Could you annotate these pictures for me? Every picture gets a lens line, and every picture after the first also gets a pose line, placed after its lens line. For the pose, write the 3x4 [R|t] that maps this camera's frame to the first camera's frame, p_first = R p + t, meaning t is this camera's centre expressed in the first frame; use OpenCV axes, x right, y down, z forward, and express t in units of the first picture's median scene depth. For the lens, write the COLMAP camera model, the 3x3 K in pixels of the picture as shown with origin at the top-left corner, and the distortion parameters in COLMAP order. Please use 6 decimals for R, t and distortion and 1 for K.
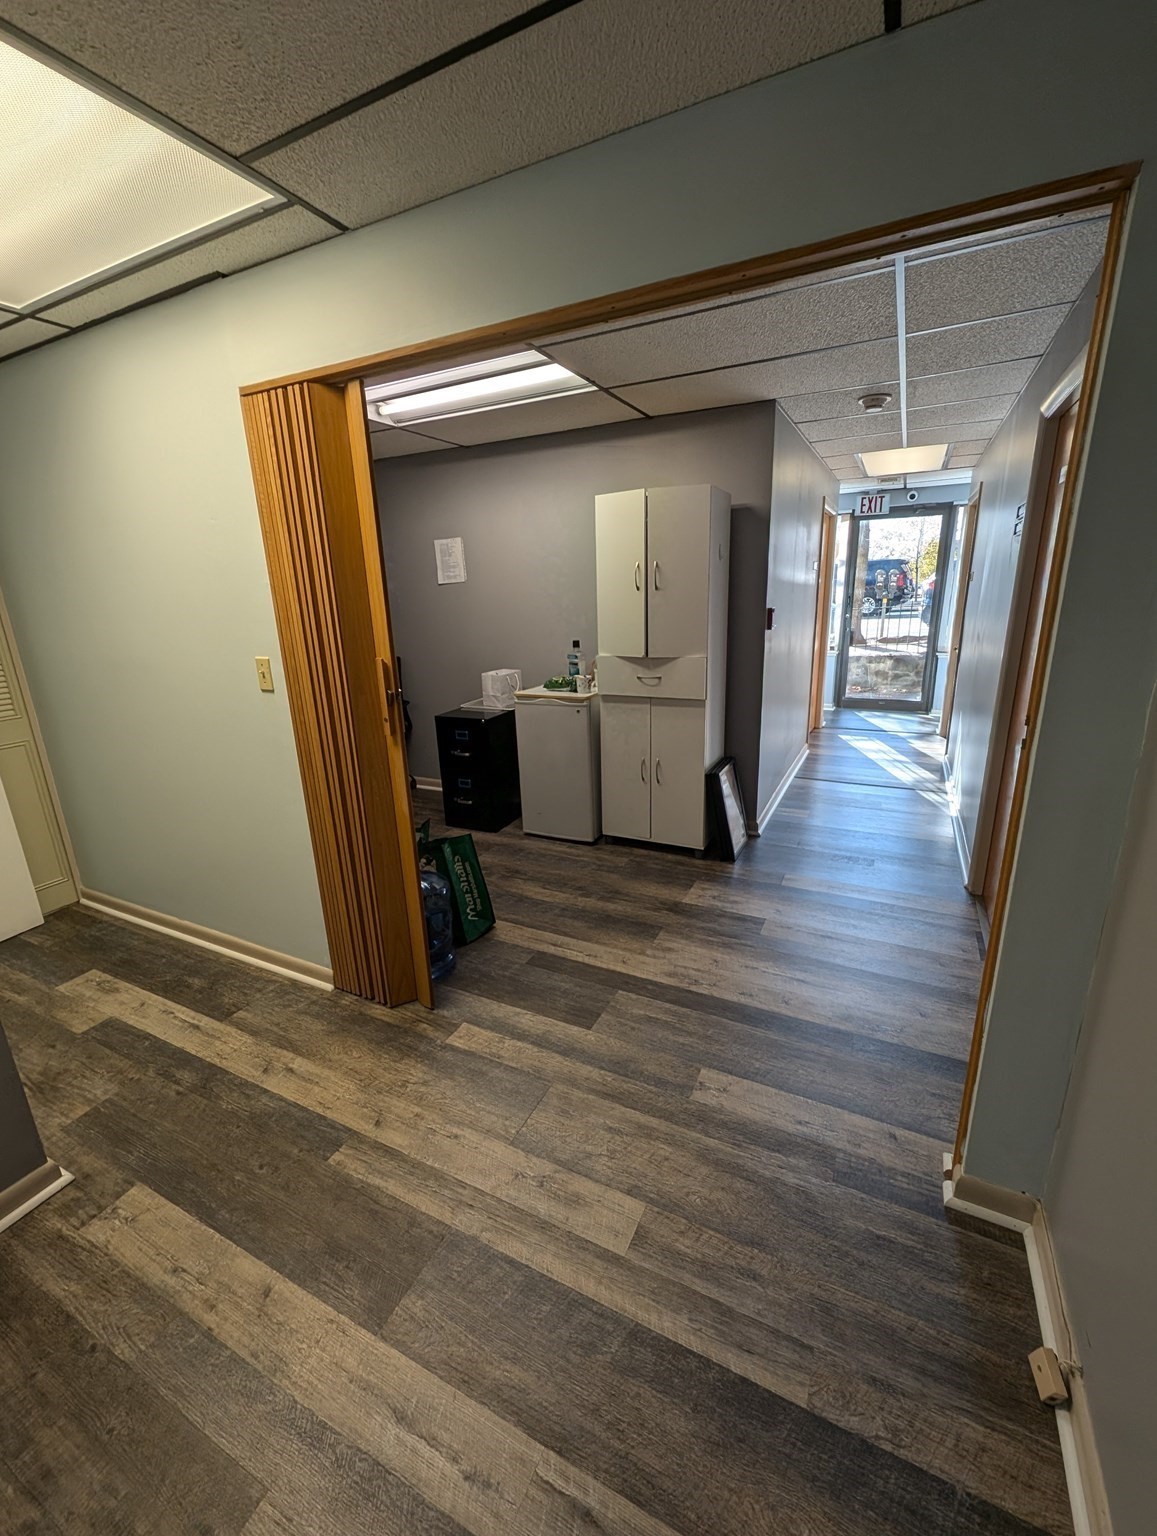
lens RADIAL K [[628.2, 0, 587.6], [0, 628.2, 772.4], [0, 0, 1]] dist [-0.002361, -0.000003]
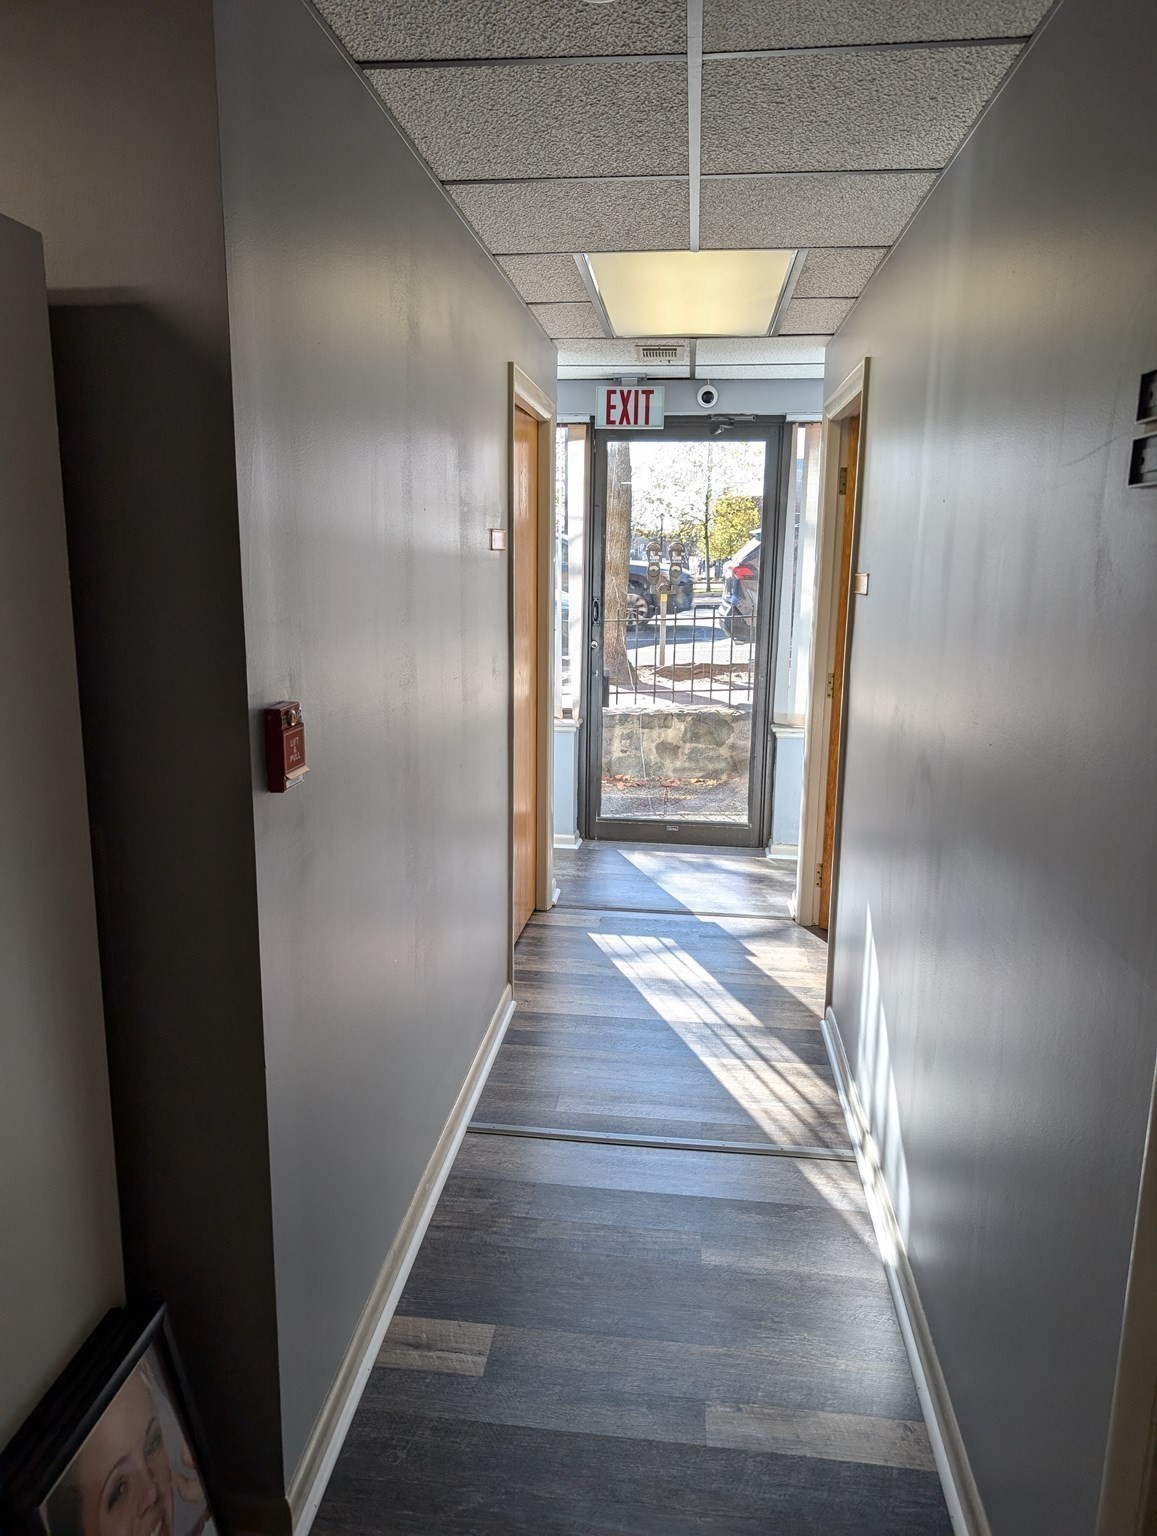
lens RADIAL K [[1099.3, 0, 575.0], [0, 1099.3, 763.4], [0, 0, 1]] dist [-0.007788, -0.000667]
pose [[0.938635, -0.025353, 0.343979, 0.137218], [0.057260, 0.994910, -0.082919, -0.106849], [-0.340126, 0.097527, 0.935309, 0.296022]]
